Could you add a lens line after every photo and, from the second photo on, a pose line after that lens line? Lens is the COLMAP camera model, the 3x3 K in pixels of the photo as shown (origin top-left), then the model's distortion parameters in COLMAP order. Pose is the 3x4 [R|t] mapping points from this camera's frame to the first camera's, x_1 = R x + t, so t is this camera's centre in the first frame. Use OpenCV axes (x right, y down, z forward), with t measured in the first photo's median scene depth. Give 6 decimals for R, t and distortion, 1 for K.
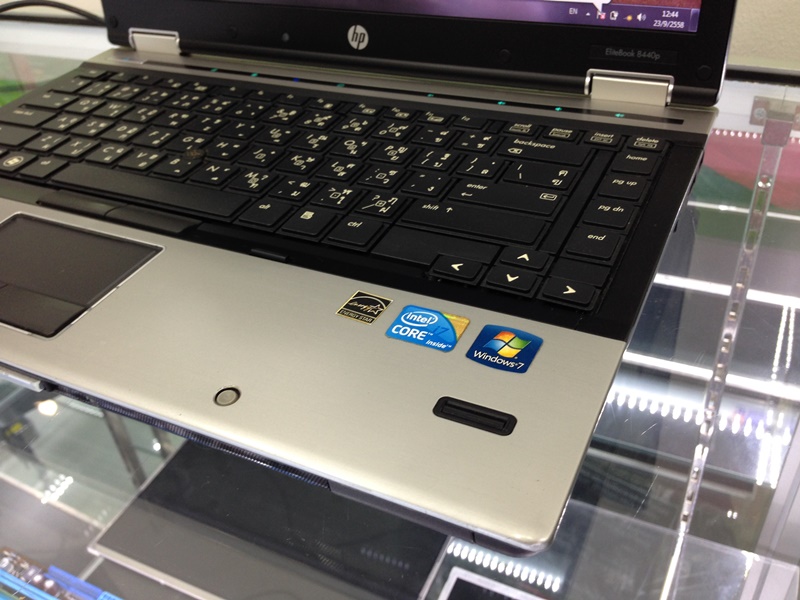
lens RADIAL K [[765.7, 0, 398.9], [0, 765.7, 289.5], [0, 0, 1]] dist [0.089948, -0.196791]
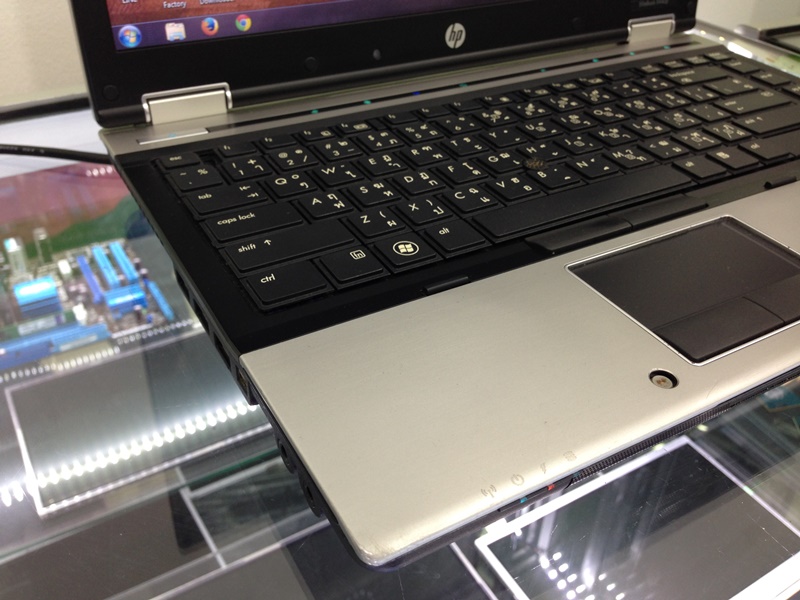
lens RADIAL K [[785.2, 0, 412.1], [0, 785.2, 269.6], [0, 0, 1]] dist [0.141261, -0.348817]
pose [[0.526941, -0.370145, 0.765066, -1.115377], [0.430923, 0.892252, 0.134879, -0.256093], [-0.732556, 0.258611, 0.629668, 0.557763]]
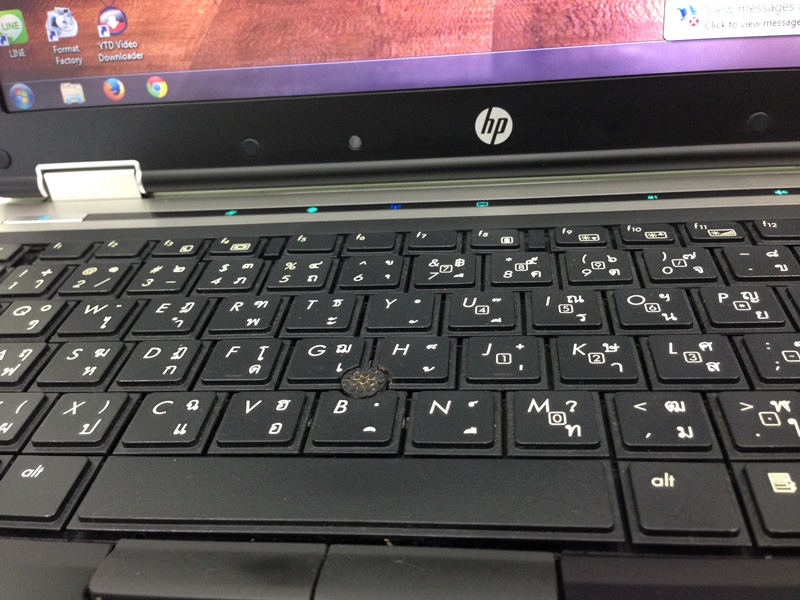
lens RADIAL K [[765.7, 0, 398.9], [0, 765.7, 289.5], [0, 0, 1]] dist [0.089948, -0.196791]
pose [[0.936024, -0.180066, 0.302382, -0.386781], [0.215761, 0.972397, -0.088835, -0.186313], [-0.278039, 0.148394, 0.949038, 0.527065]]
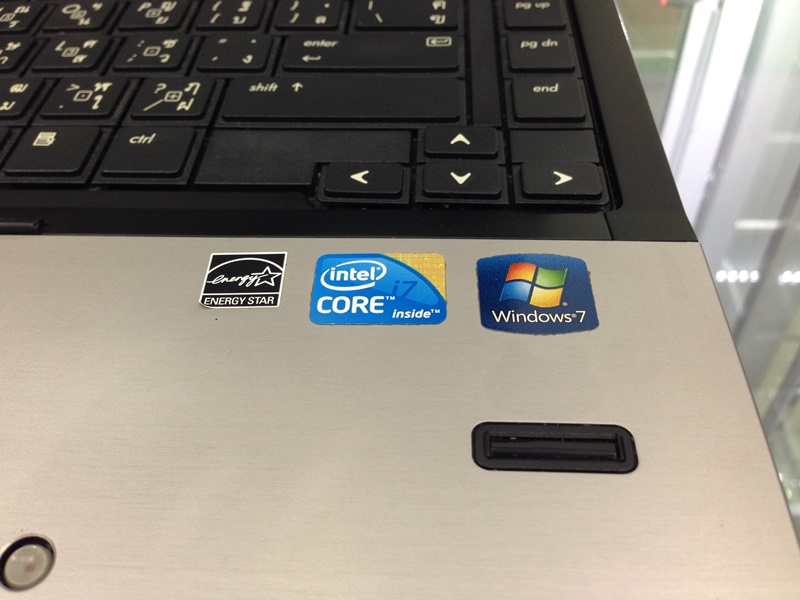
lens RADIAL K [[765.7, 0, 398.9], [0, 765.7, 289.5], [0, 0, 1]] dist [0.089948, -0.196791]
pose [[0.911211, -0.245807, 0.330565, -0.084412], [0.201183, 0.965796, 0.163595, -0.027952], [-0.359471, -0.082566, 0.929496, 0.335756]]
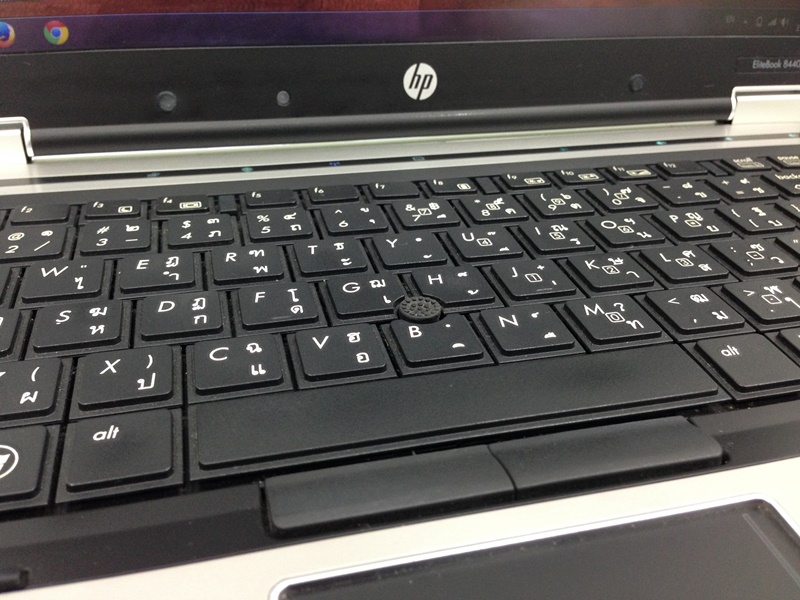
lens RADIAL K [[765.7, 0, 398.9], [0, 765.7, 289.5], [0, 0, 1]] dist [0.089948, -0.196791]
pose [[0.744606, -0.234755, 0.624862, -0.583130], [0.312116, 0.949925, -0.015049, -0.185708], [-0.590039, 0.206235, 0.780590, 0.633162]]
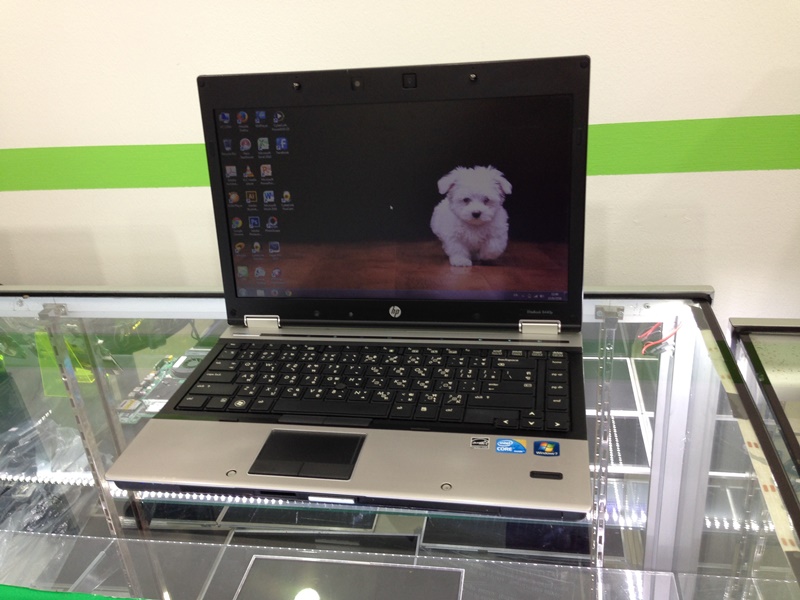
lens RADIAL K [[753.5, 0, 397.3], [0, 753.5, 297.1], [0, 0, 1]] dist [0.021865, -0.003321]
pose [[0.963646, -0.107227, 0.244722, -0.574678], [0.156772, 0.968609, -0.192923, -0.004911], [-0.216353, 0.224275, 0.950206, -0.891953]]
